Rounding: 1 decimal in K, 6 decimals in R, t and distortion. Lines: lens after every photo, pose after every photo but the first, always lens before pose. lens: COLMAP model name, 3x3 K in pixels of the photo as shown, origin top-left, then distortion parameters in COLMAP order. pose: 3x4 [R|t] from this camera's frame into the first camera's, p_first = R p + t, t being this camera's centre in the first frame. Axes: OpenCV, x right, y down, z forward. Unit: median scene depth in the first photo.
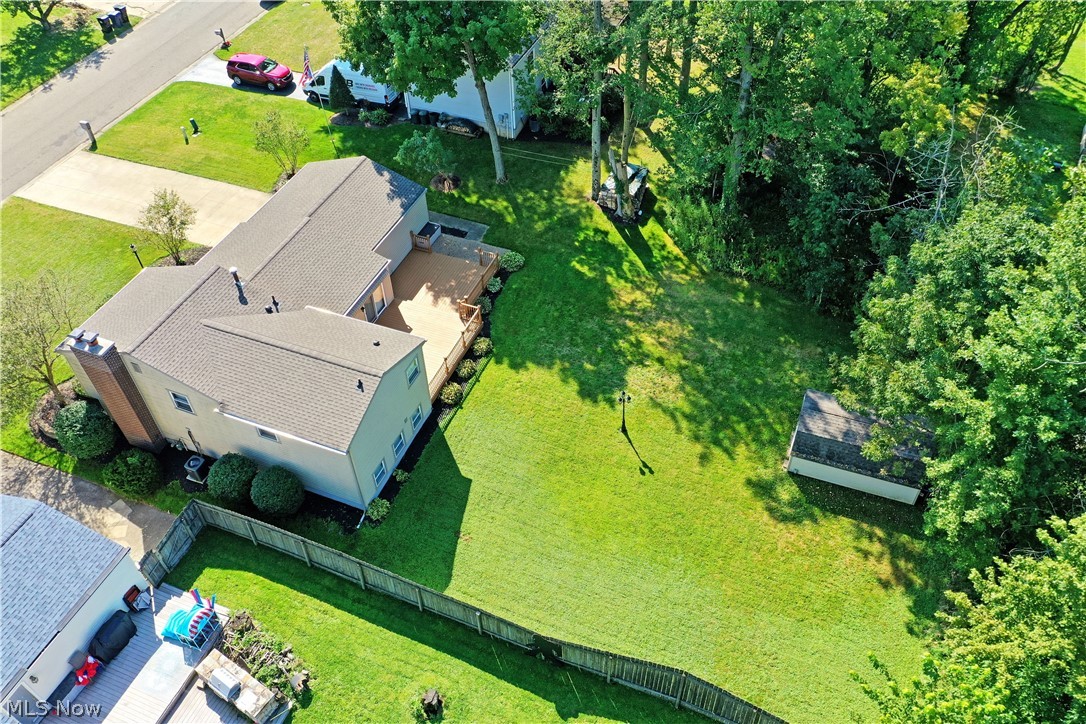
lens RADIAL K [[859.5, 0, 543.0], [0, 859.5, 362.0], [0, 0, 1]] dist [0.035097, -0.007790]
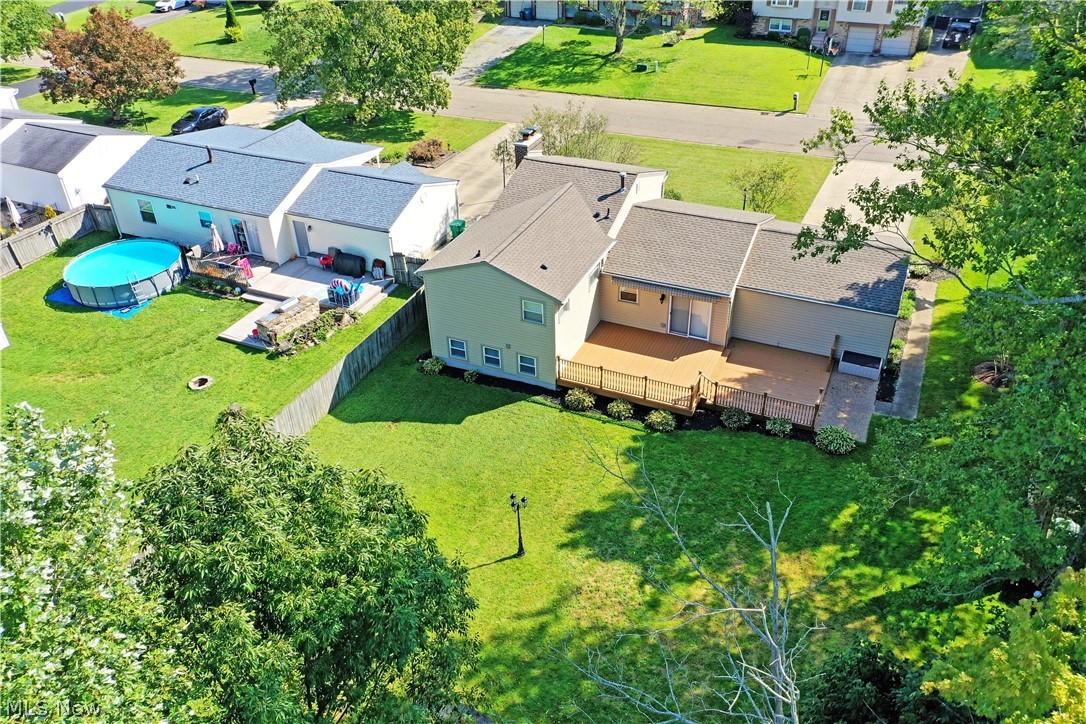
lens RADIAL K [[859.5, 0, 543.0], [0, 859.5, 362.0], [0, 0, 1]] dist [0.035097, -0.007790]
pose [[-0.031891, 0.588453, -0.807902, 0.564233], [-0.697424, 0.565904, 0.439718, -0.336017], [0.715949, 0.577473, 0.392354, 0.595546]]
